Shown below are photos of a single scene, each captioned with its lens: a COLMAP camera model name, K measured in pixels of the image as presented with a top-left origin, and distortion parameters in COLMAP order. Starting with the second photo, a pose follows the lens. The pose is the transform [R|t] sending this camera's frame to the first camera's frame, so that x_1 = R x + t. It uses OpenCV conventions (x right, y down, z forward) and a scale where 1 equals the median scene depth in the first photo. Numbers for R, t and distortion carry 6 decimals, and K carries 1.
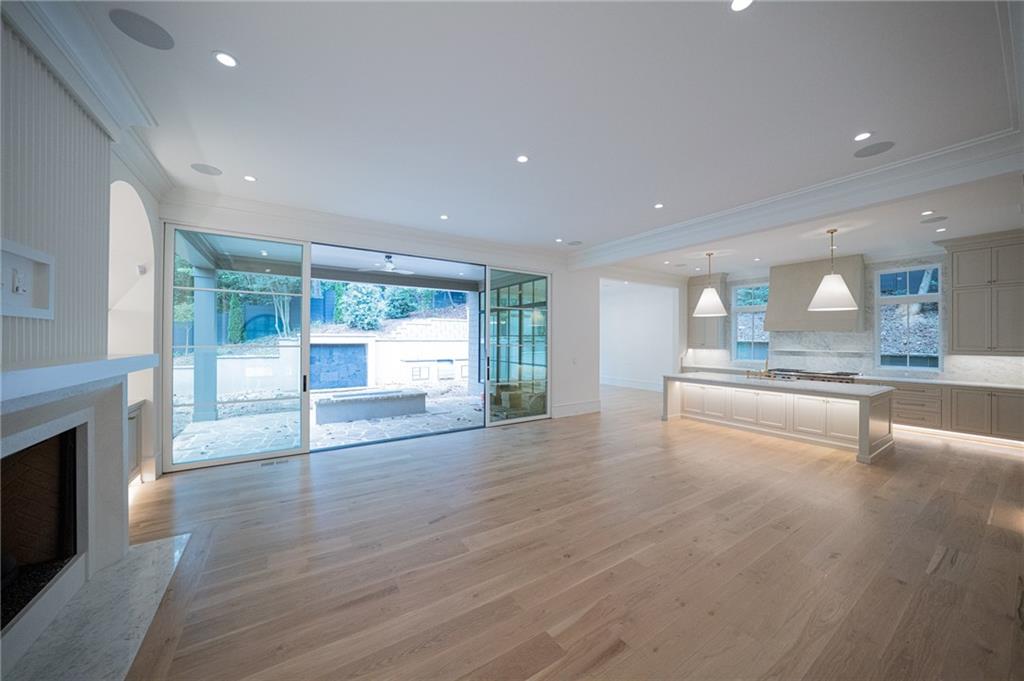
lens RADIAL K [[348.6, 0, 506.4], [0, 348.6, 340.2], [0, 0, 1]] dist [-0.001296, -0.000081]
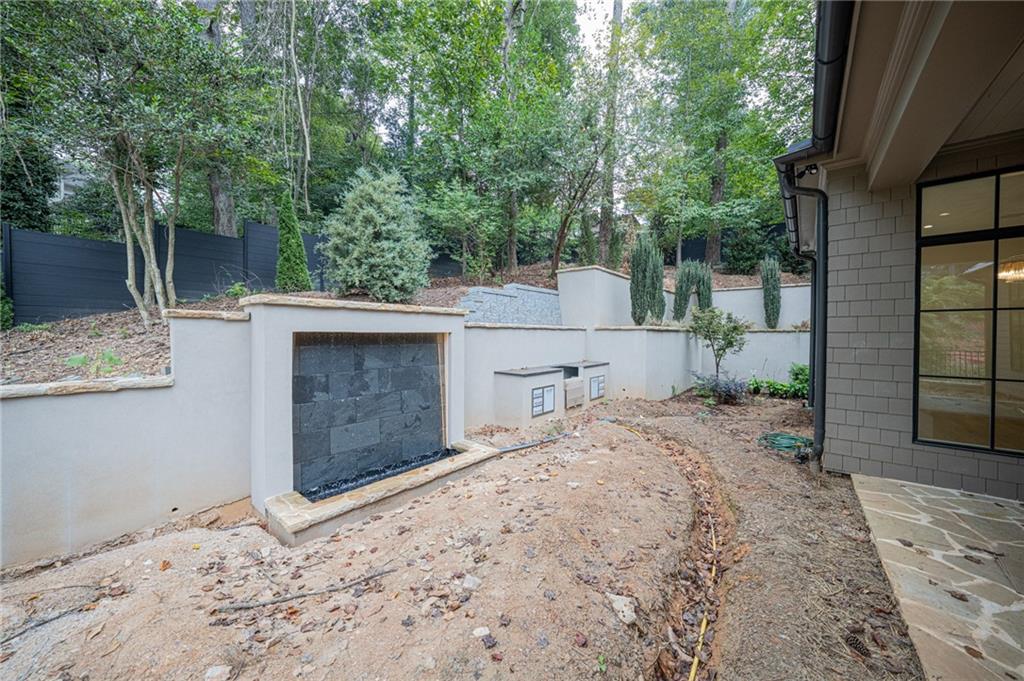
lens RADIAL K [[348.6, 0, 512.8], [0, 348.6, 342.0], [0, 0, 1]] dist [-0.001296, -0.000081]
pose [[0.956550, -0.000927, 0.291566, -0.391013], [-0.005714, 0.999743, 0.021922, 0.009135], [-0.291511, -0.022636, 0.956300, 0.552492]]
